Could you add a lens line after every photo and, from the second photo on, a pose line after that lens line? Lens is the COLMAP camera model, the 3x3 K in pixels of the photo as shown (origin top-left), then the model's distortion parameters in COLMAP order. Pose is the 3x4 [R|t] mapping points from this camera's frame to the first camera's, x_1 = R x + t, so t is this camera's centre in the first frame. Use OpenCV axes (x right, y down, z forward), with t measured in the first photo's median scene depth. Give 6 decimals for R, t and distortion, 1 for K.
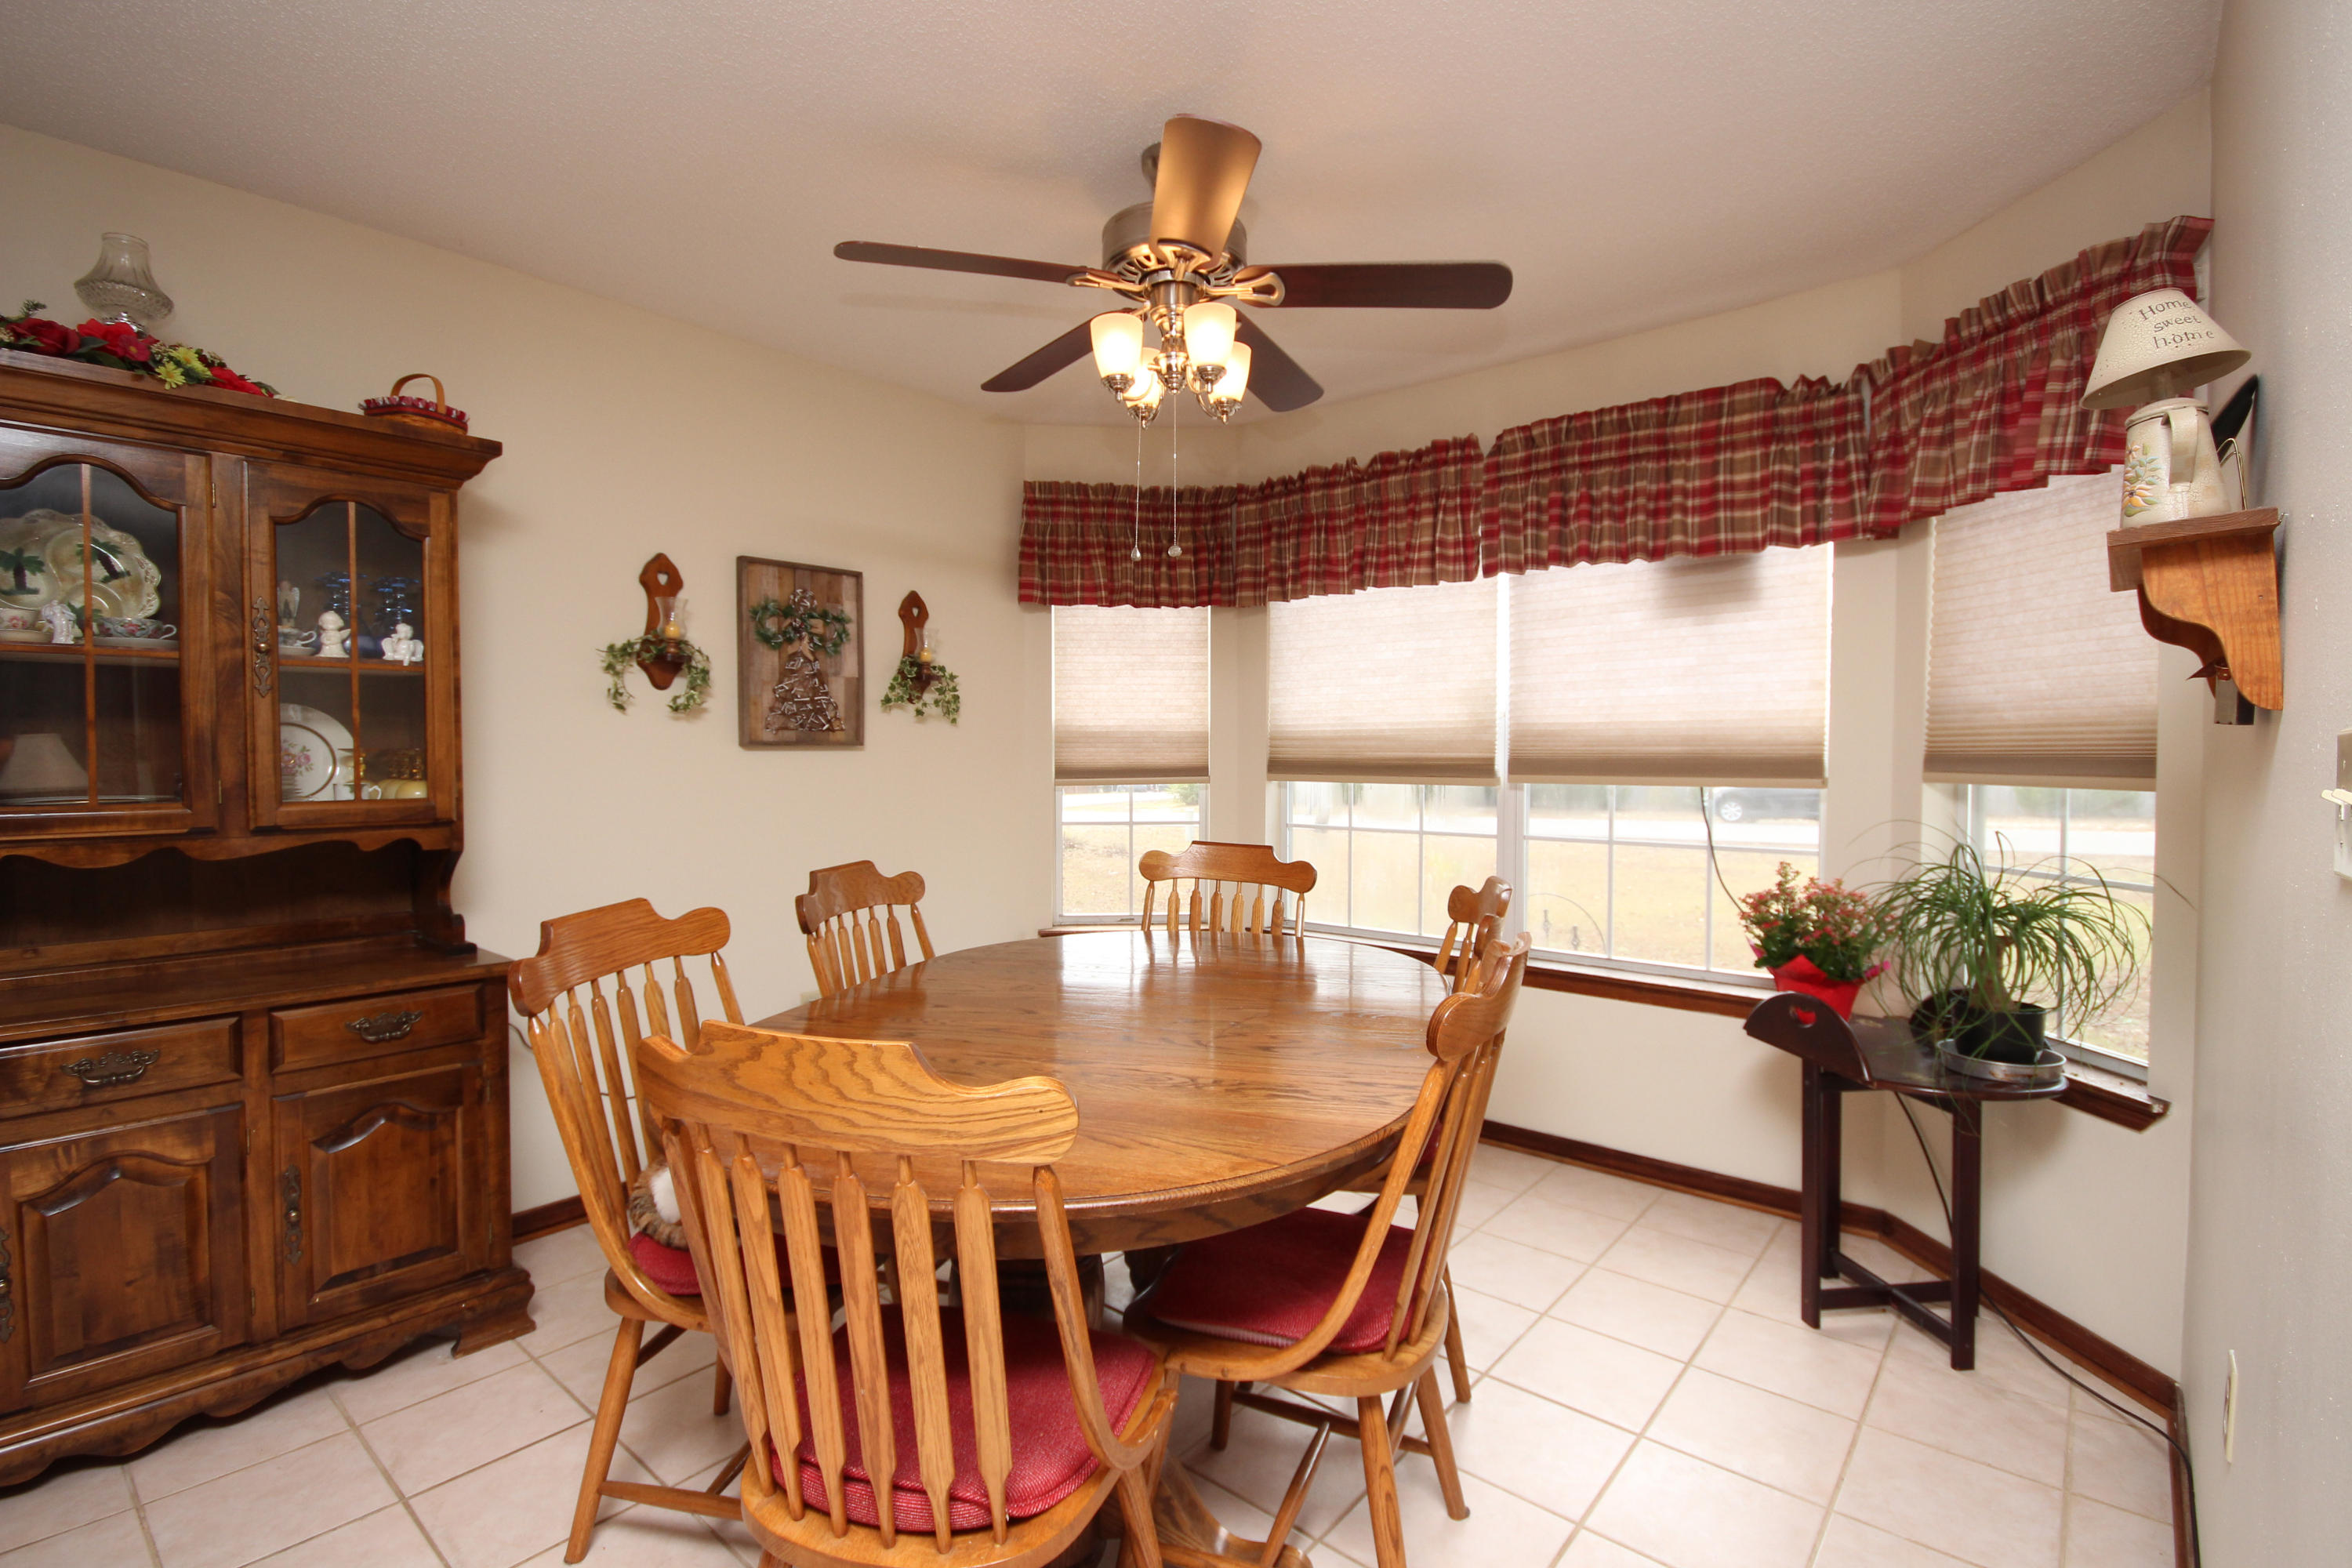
lens RADIAL K [[1090.6, 0, 1183.9], [0, 1090.6, 781.5], [0, 0, 1]] dist [-0.005084, 0.002708]
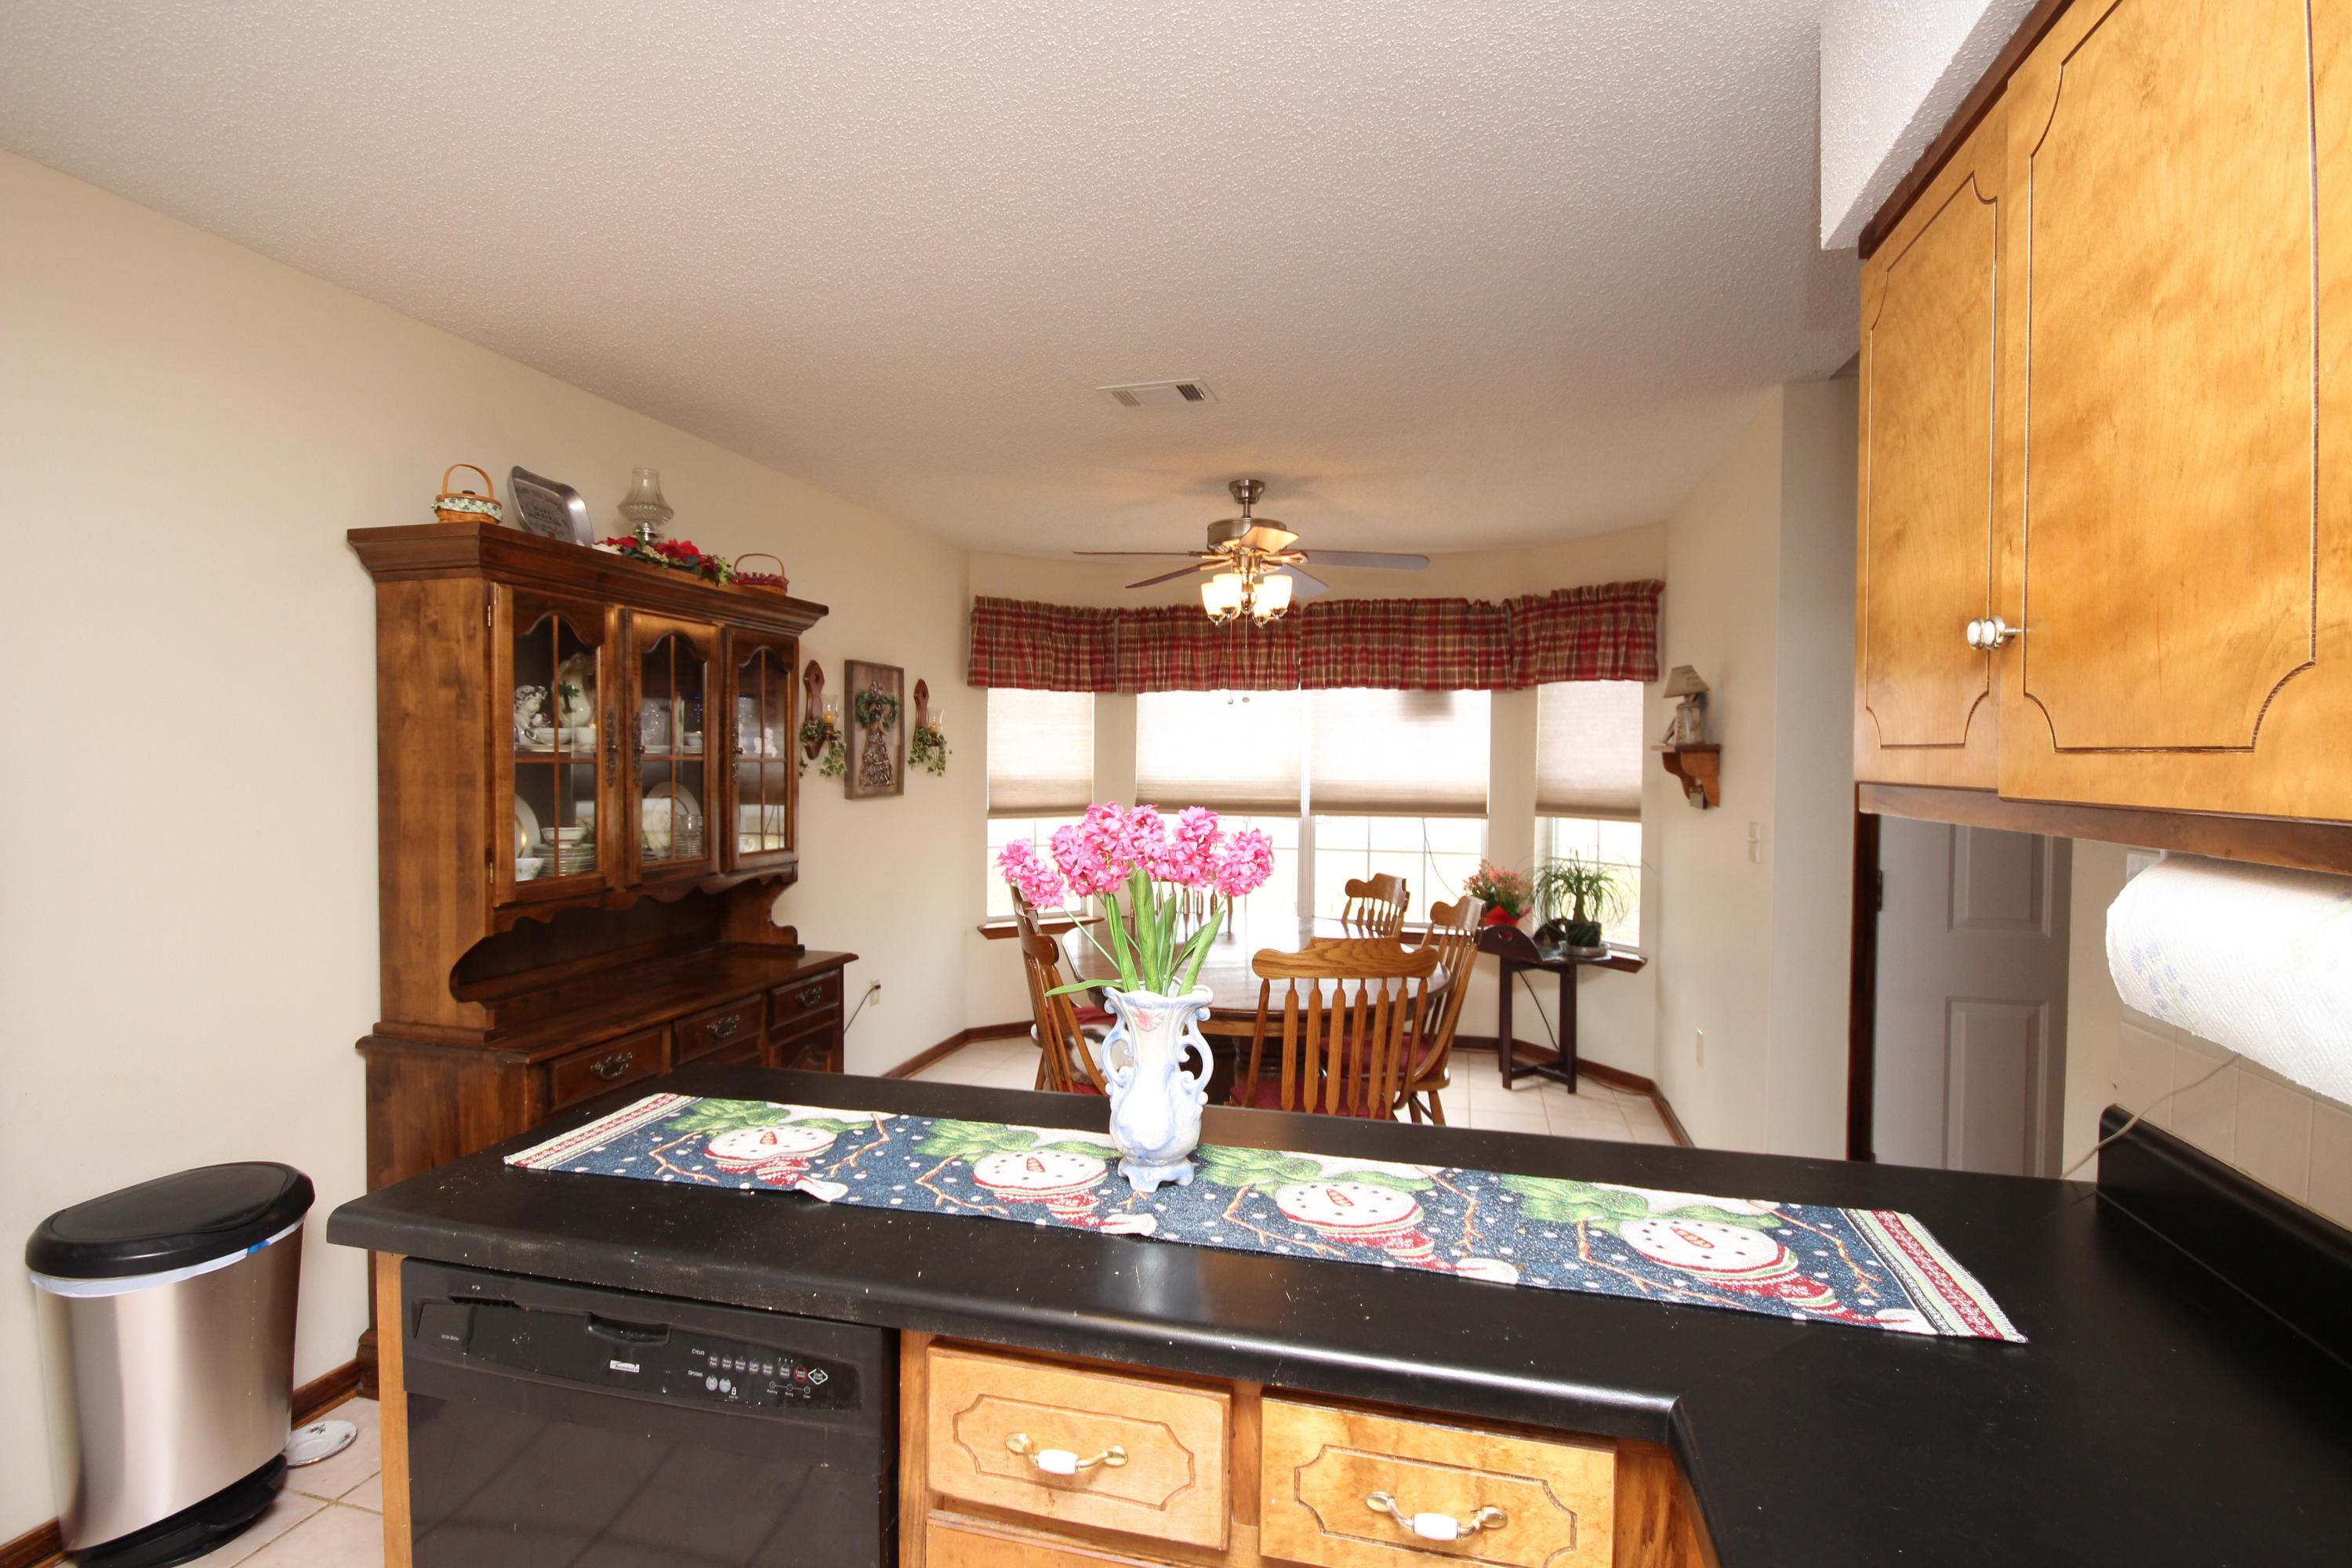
lens RADIAL K [[1090.6, 0, 1186.6], [0, 1090.6, 784.9], [0, 0, 1]] dist [-0.005084, 0.002708]
pose [[0.897573, -0.004103, 0.440846, -0.624219], [0.004214, 0.999991, 0.000726, -0.049091], [-0.440845, 0.001206, 0.897582, -0.406039]]
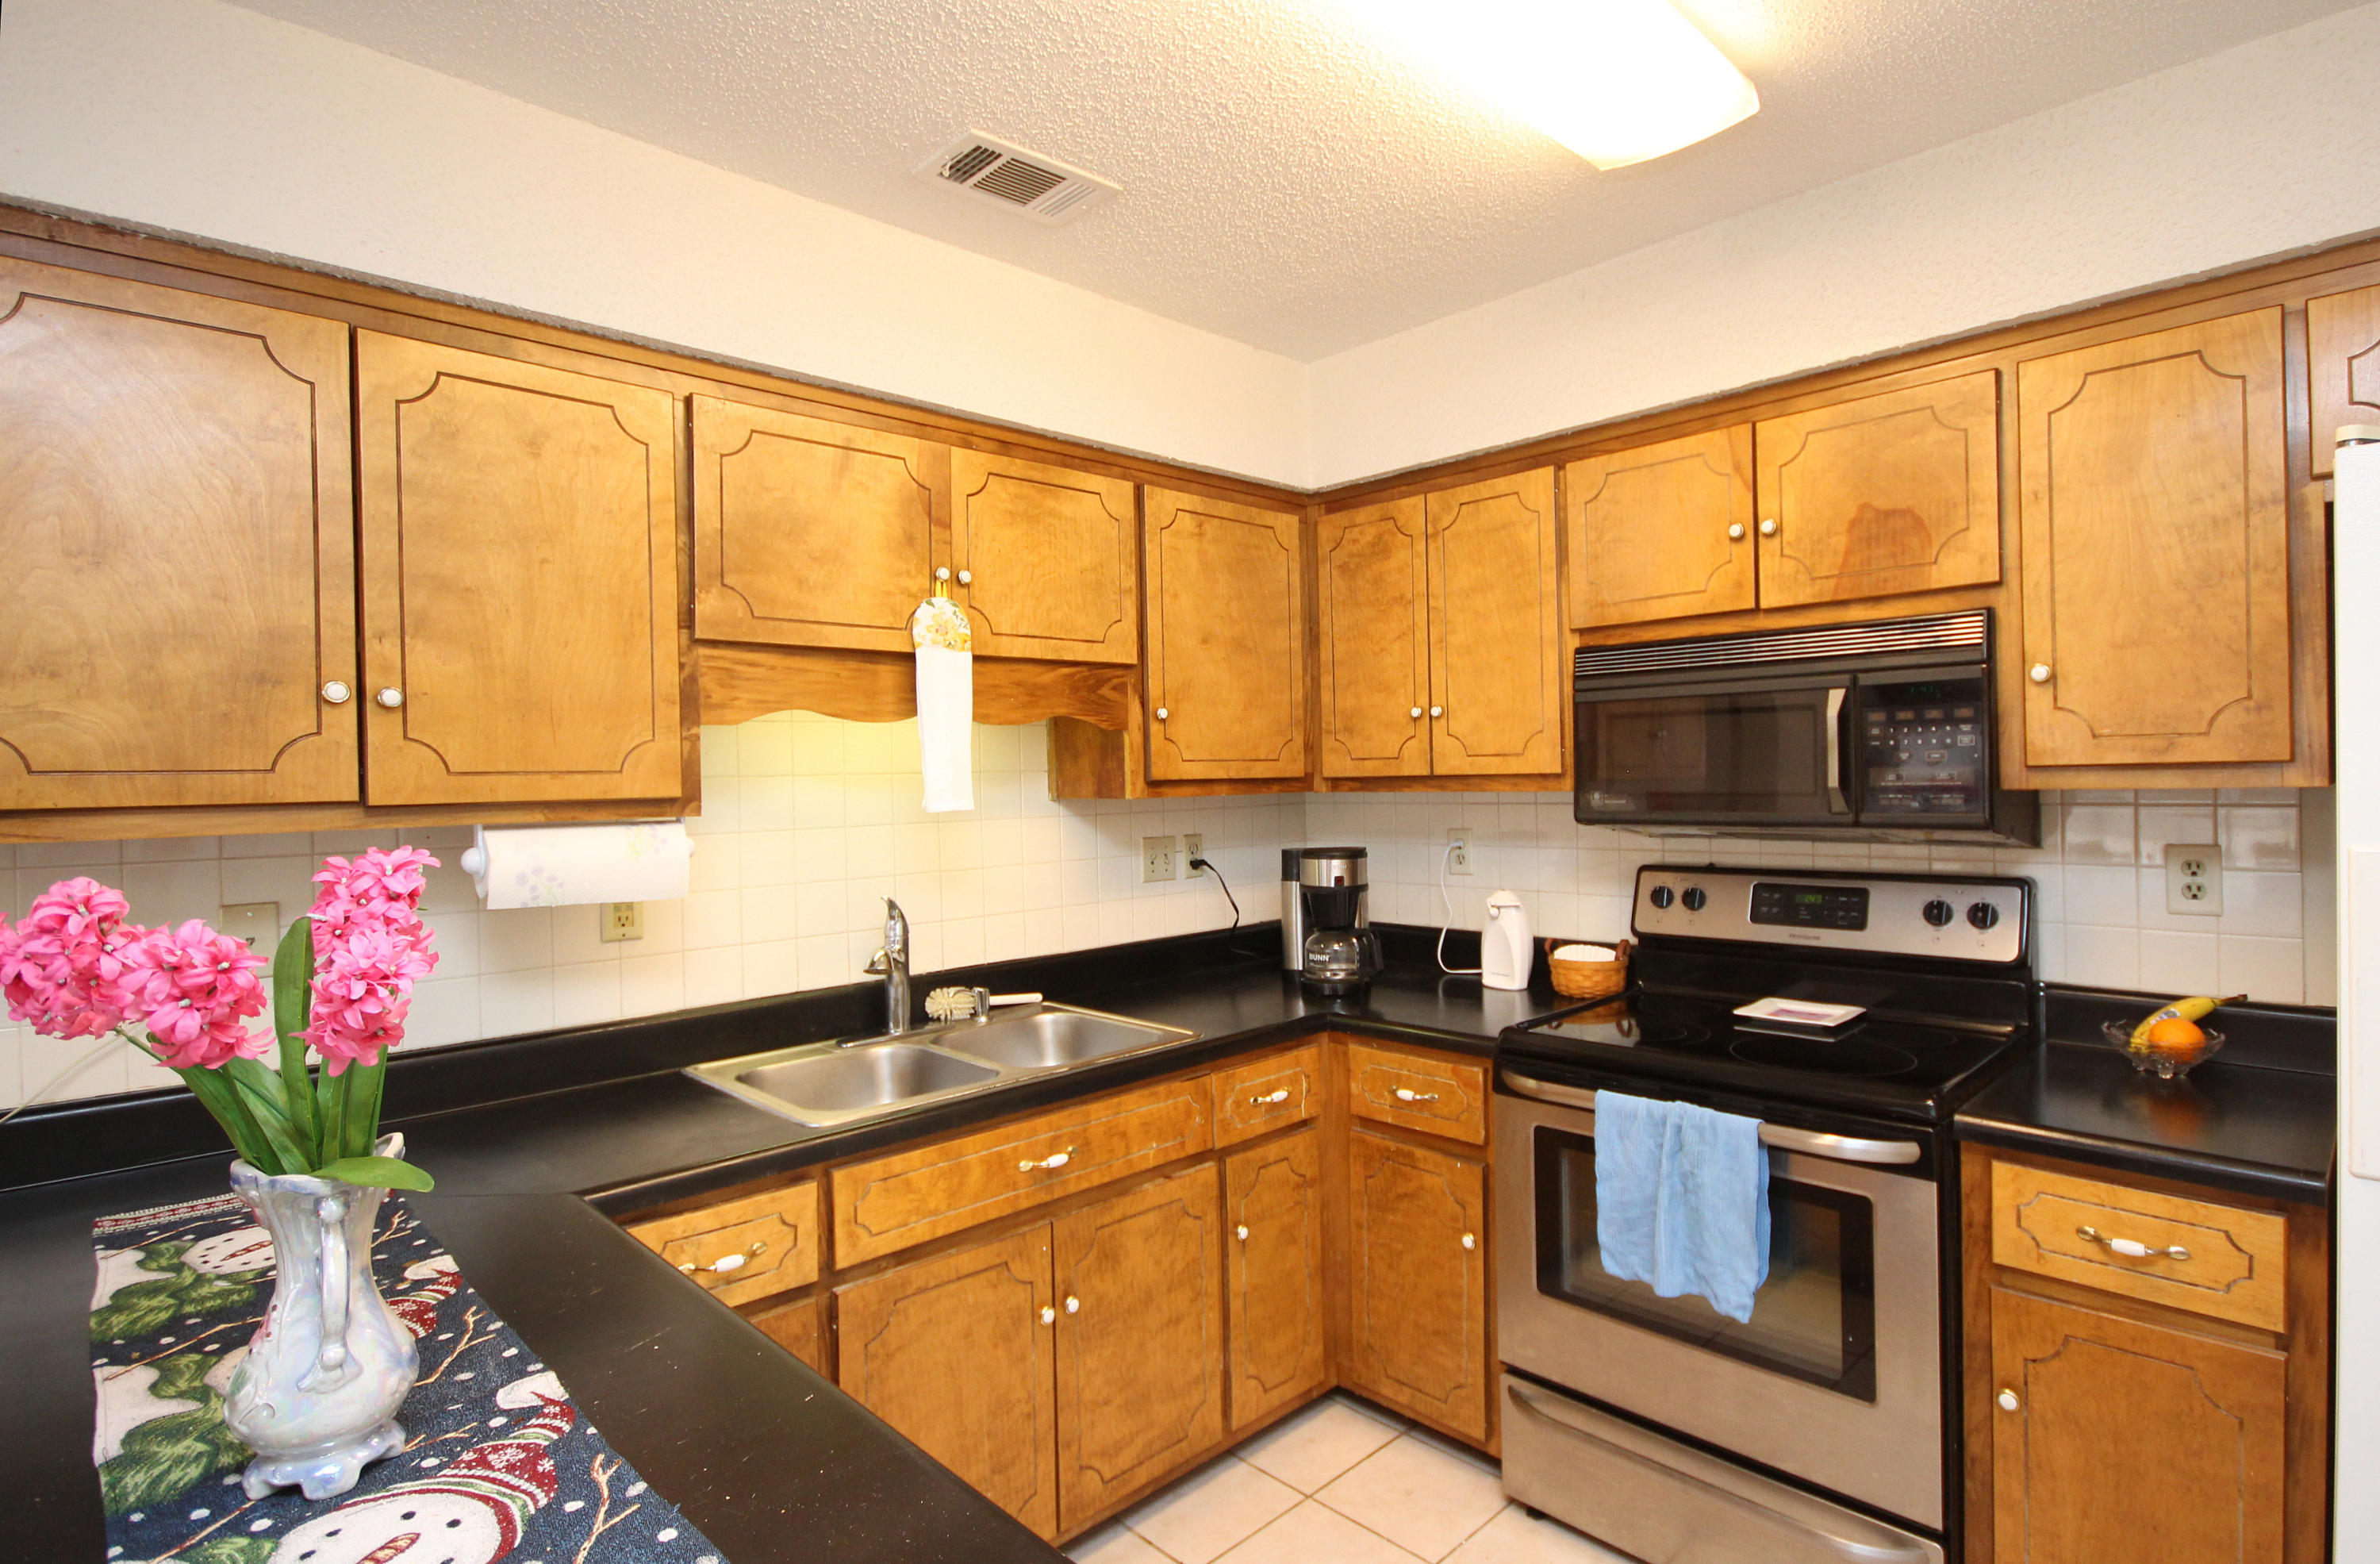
lens RADIAL K [[1184.5, 0, 1246.9], [0, 1184.5, 779.0], [0, 0, 1]] dist [0.002338, -0.004773]
pose [[-0.996437, 0.021922, 0.081442, -0.692846], [0.024635, 0.999169, 0.032466, -0.063138], [-0.080663, 0.034357, -0.996149, 0.248979]]
